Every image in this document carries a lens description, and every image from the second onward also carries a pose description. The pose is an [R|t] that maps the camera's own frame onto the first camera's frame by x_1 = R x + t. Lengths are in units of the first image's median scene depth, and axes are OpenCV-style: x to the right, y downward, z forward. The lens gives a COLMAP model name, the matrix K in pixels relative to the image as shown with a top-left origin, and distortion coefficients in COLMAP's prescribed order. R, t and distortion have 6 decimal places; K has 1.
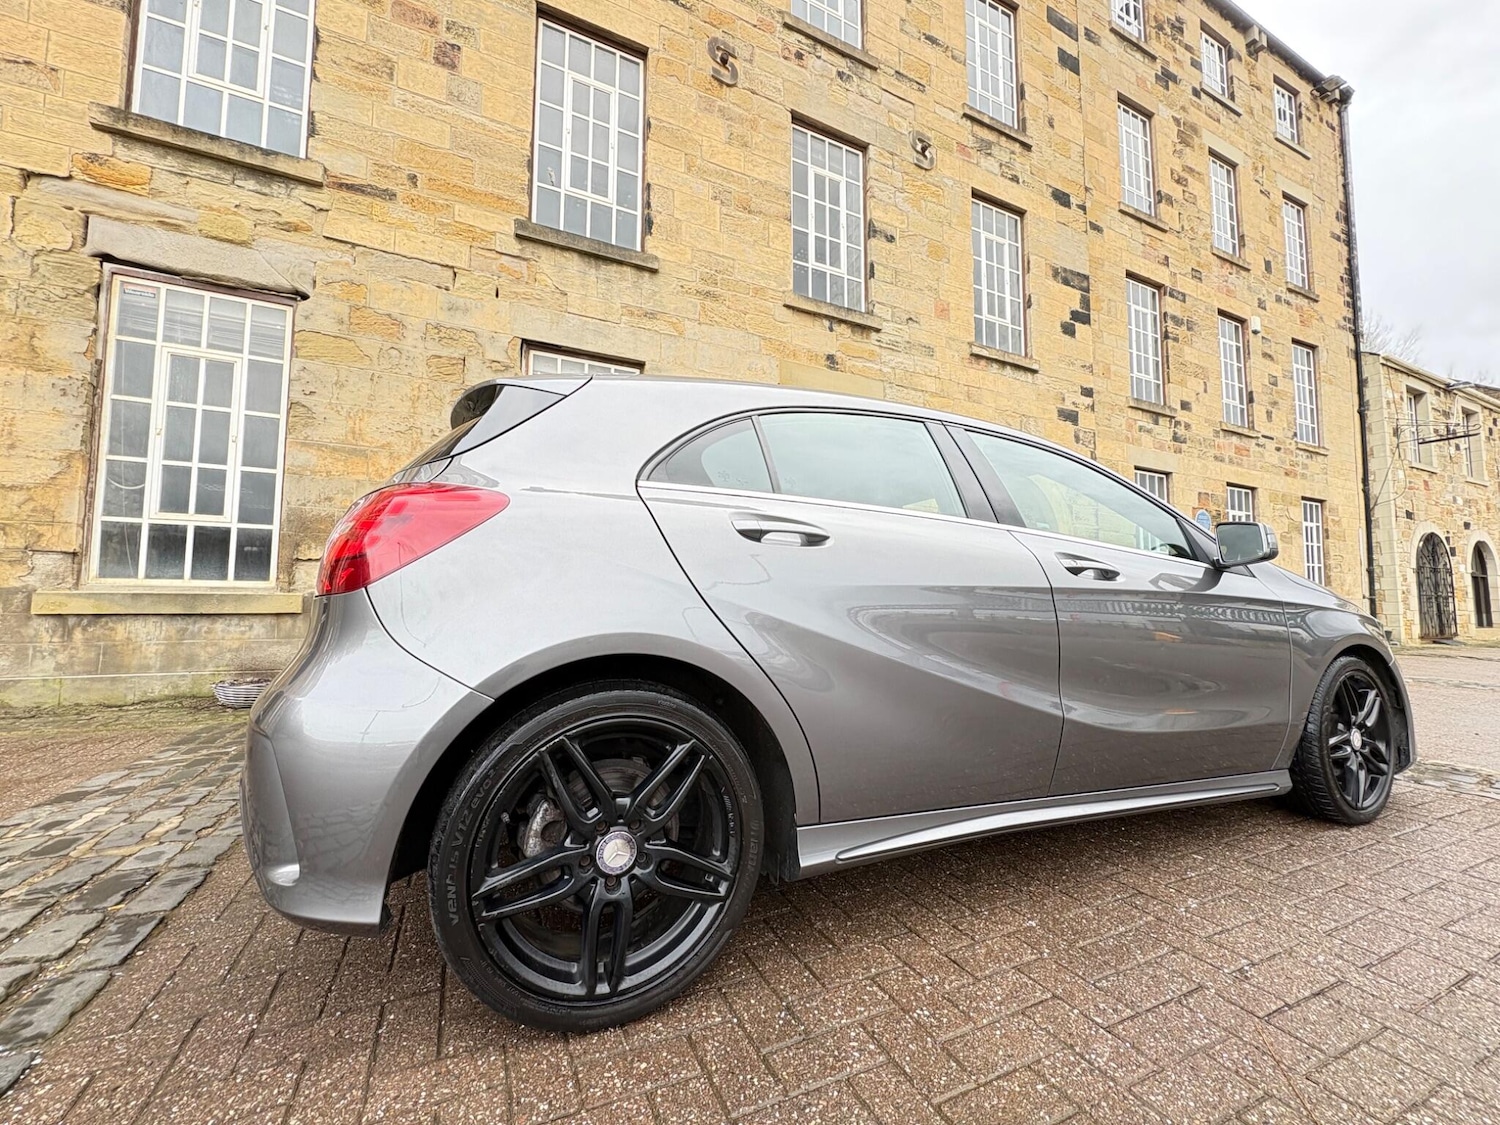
lens RADIAL K [[593.6, 0, 749.6], [0, 593.6, 565.1], [0, 0, 1]] dist [0.000088, -0.000299]
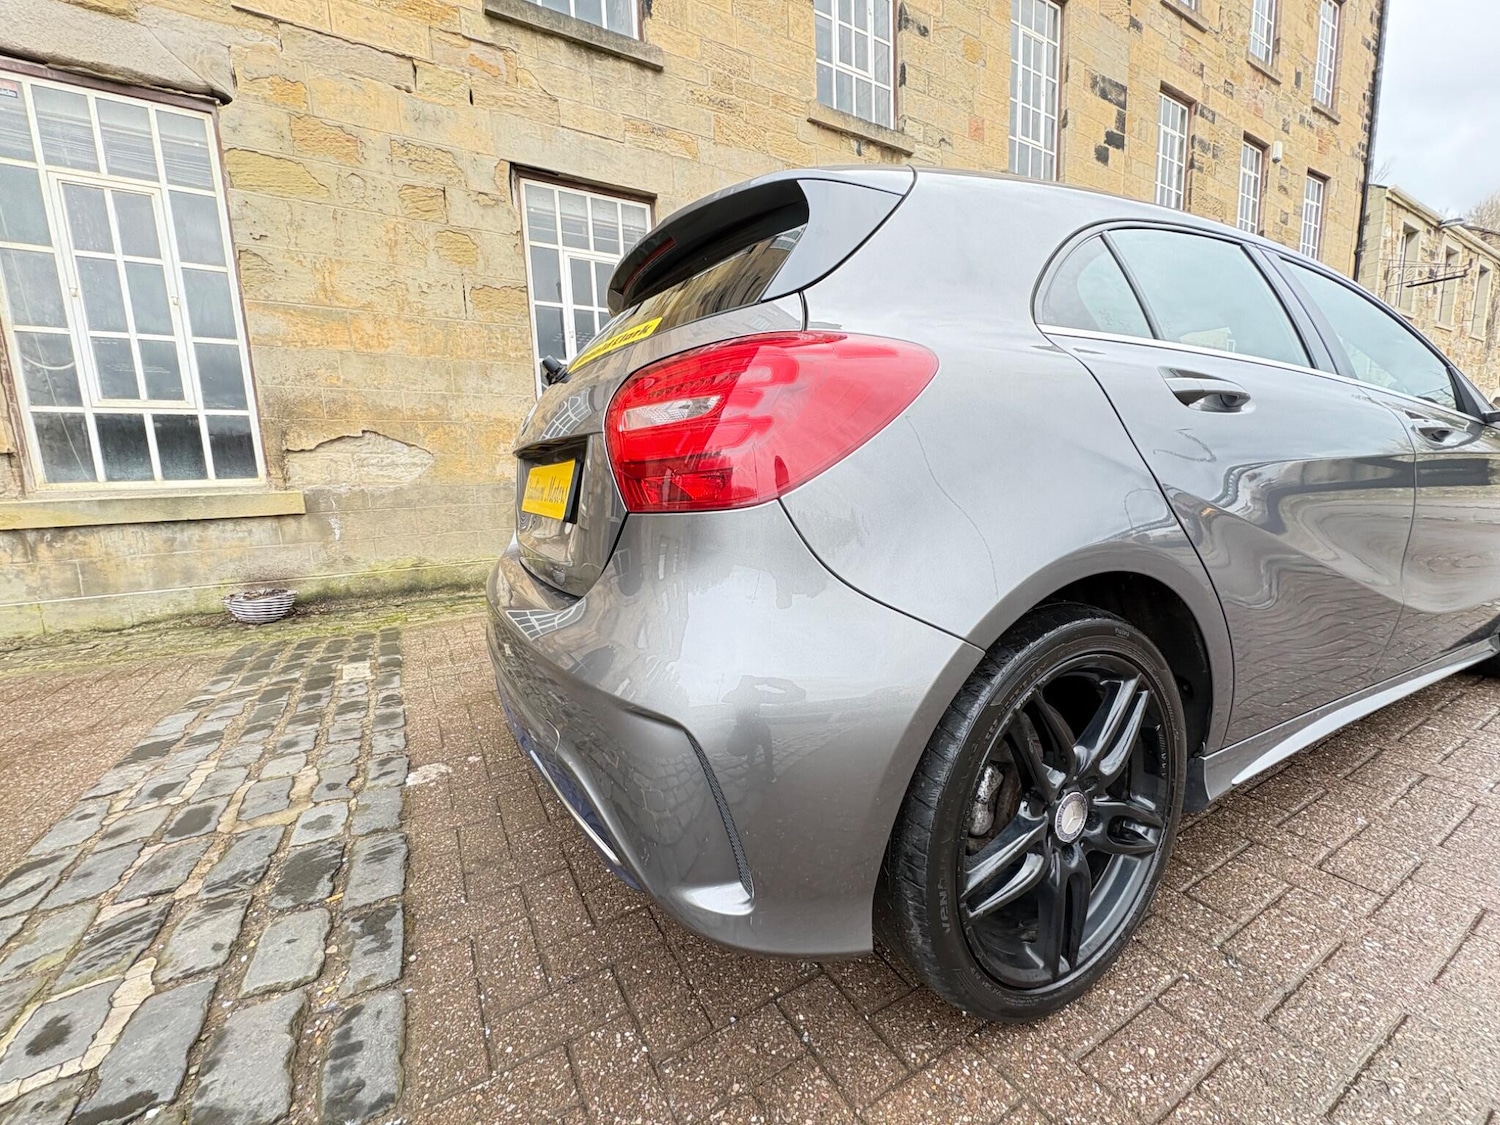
lens RADIAL K [[594.0, 0, 749.8], [0, 594.0, 564.9], [0, 0, 1]] dist [-0.000201, -0.000259]
pose [[0.995956, -0.052486, 0.072910, -0.147294], [0.035825, 0.976301, 0.213431, -0.006691], [-0.082384, -0.209956, 0.974234, 0.069811]]
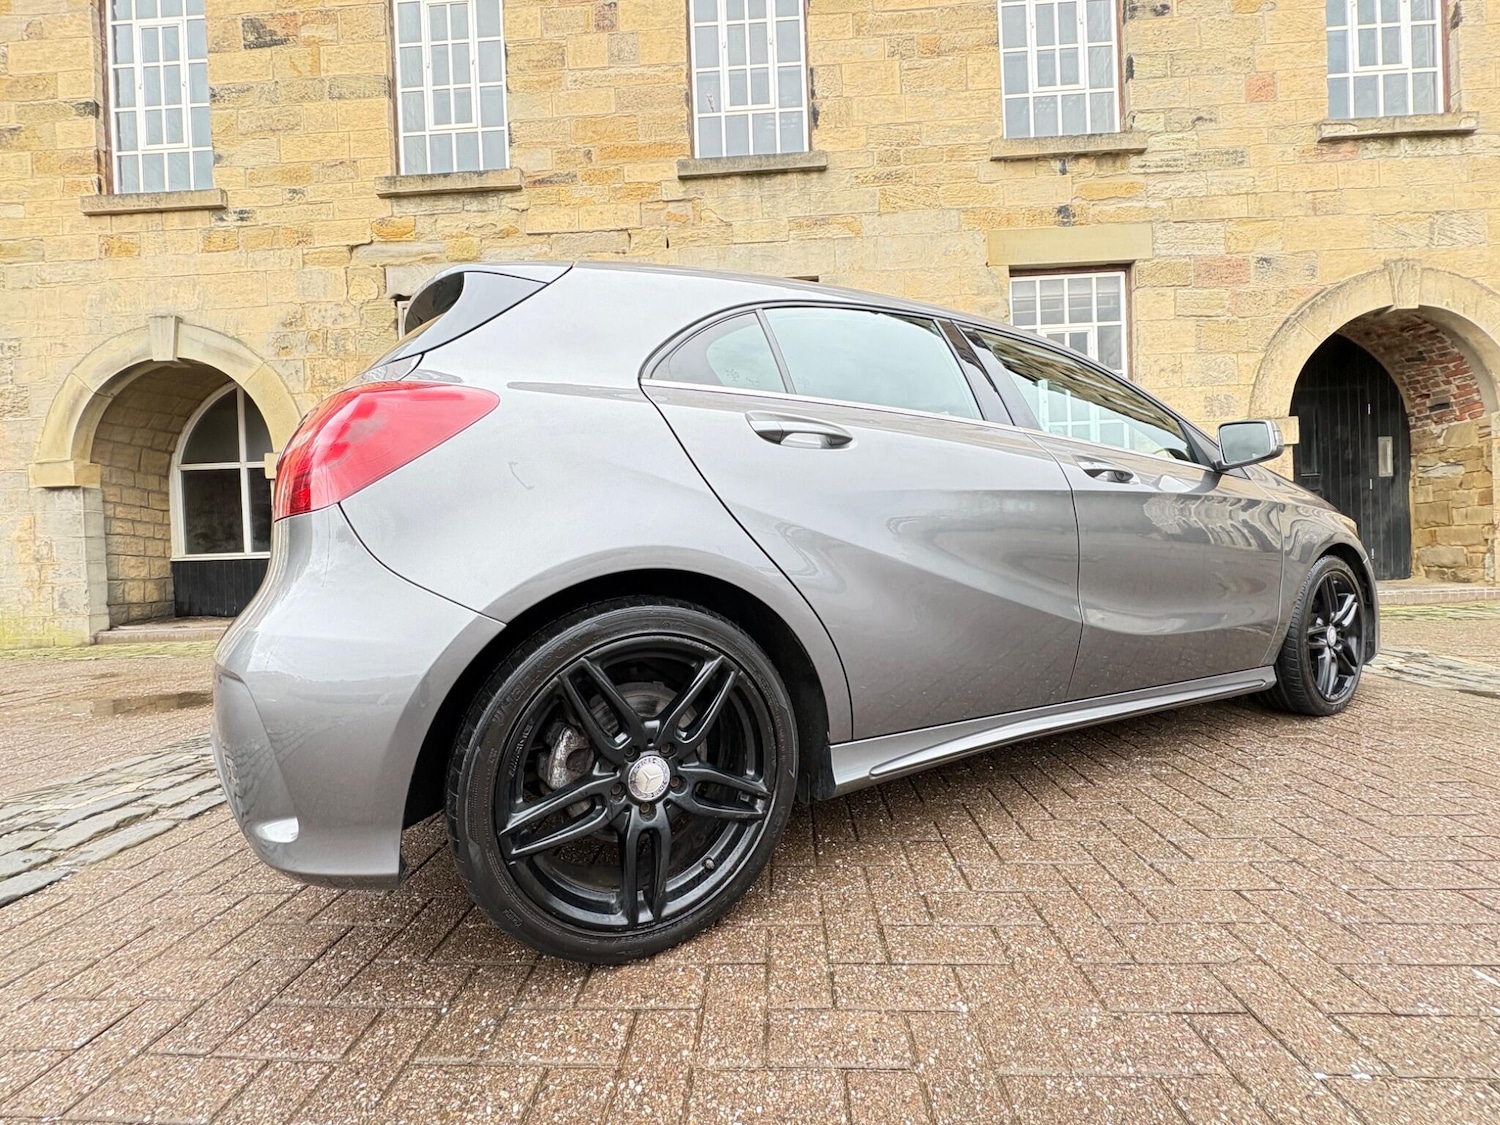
lens RADIAL K [[595.0, 0, 749.5], [0, 595.0, 565.2], [0, 0, 1]] dist [-0.000212, -0.000178]
pose [[0.881894, -0.030576, -0.470456, 0.162726], [0.074775, 0.994335, 0.075547, 0.024379], [0.465481, -0.101802, 0.879184, 0.112465]]
